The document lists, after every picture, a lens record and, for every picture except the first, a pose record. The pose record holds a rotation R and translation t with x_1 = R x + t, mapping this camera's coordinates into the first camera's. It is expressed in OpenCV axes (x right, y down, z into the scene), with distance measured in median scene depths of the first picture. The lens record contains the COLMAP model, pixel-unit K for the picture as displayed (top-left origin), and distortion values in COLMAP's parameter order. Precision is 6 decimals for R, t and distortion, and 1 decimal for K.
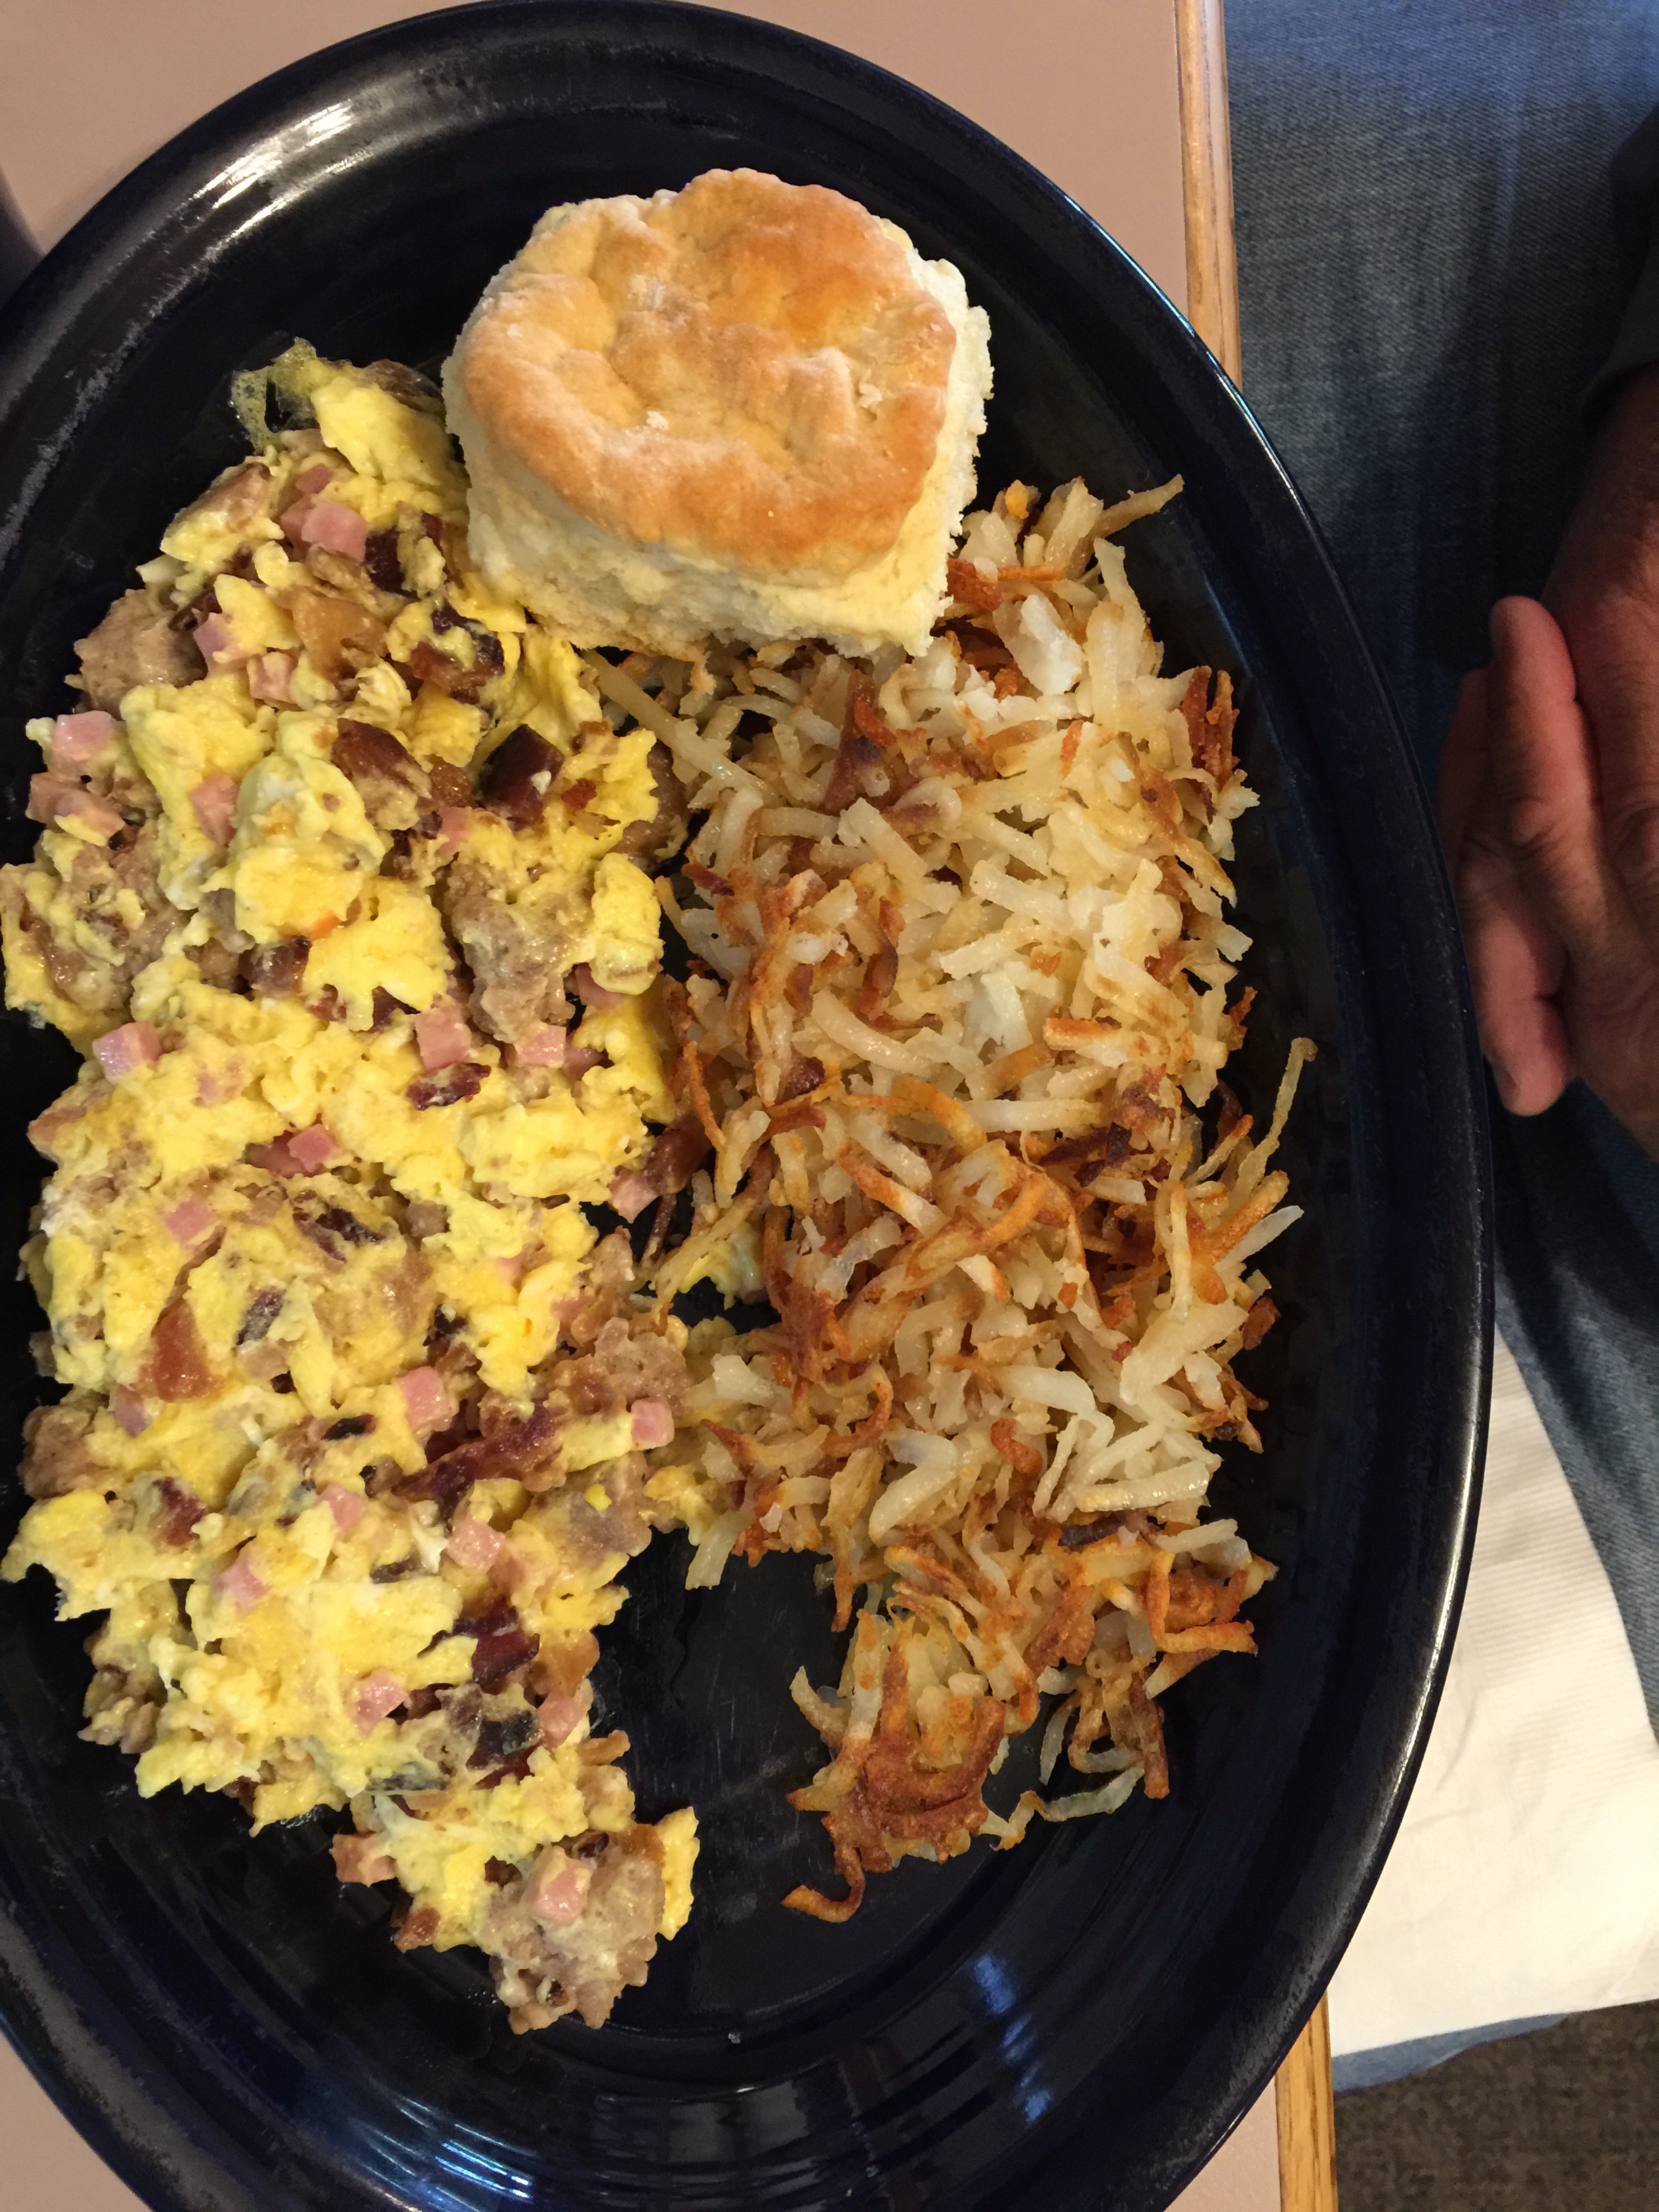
lens RADIAL K [[1818.9, 0, 821.6], [0, 1818.9, 1101.4], [0, 0, 1]] dist [0.026456, -0.003293]
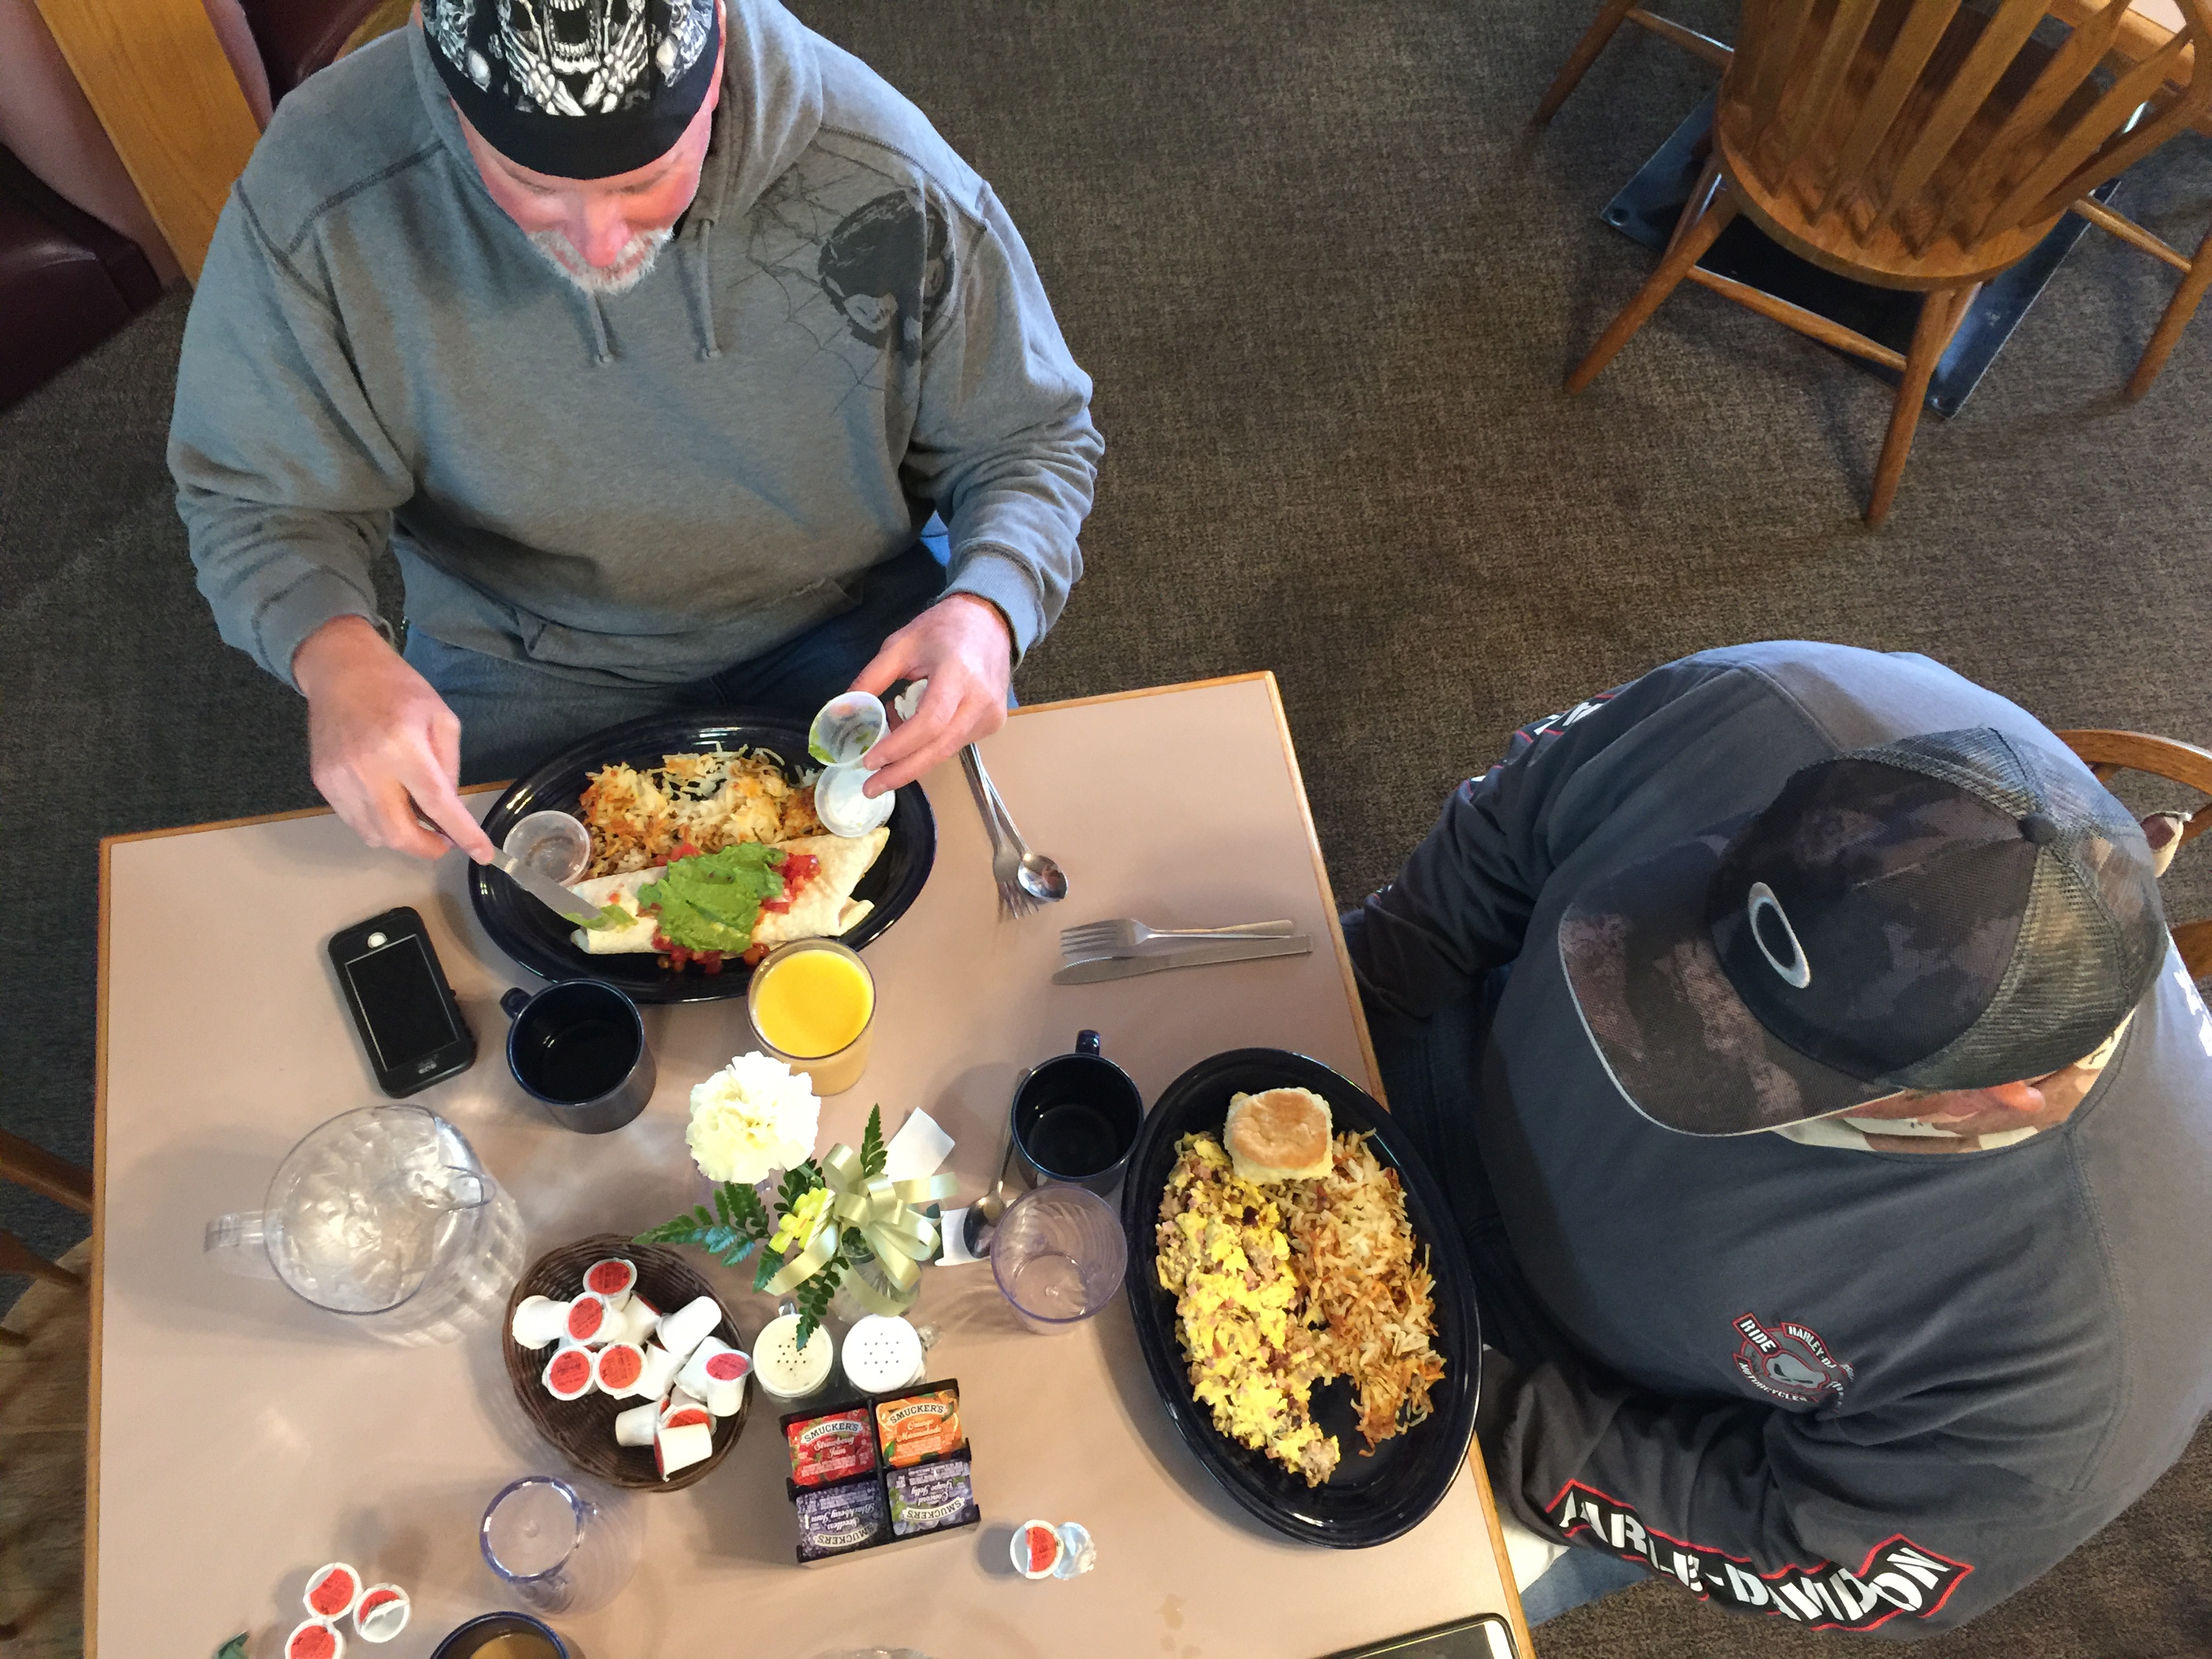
lens RADIAL K [[1818.9, 0, 1109.2], [0, 1818.9, 811.9], [0, 0, 1]] dist [0.026456, -0.003293]
pose [[0.984627, -0.169011, 0.044094, -0.579010], [0.174529, 0.941923, -0.286915, 0.125308], [0.006958, 0.290200, 0.956941, -3.941678]]
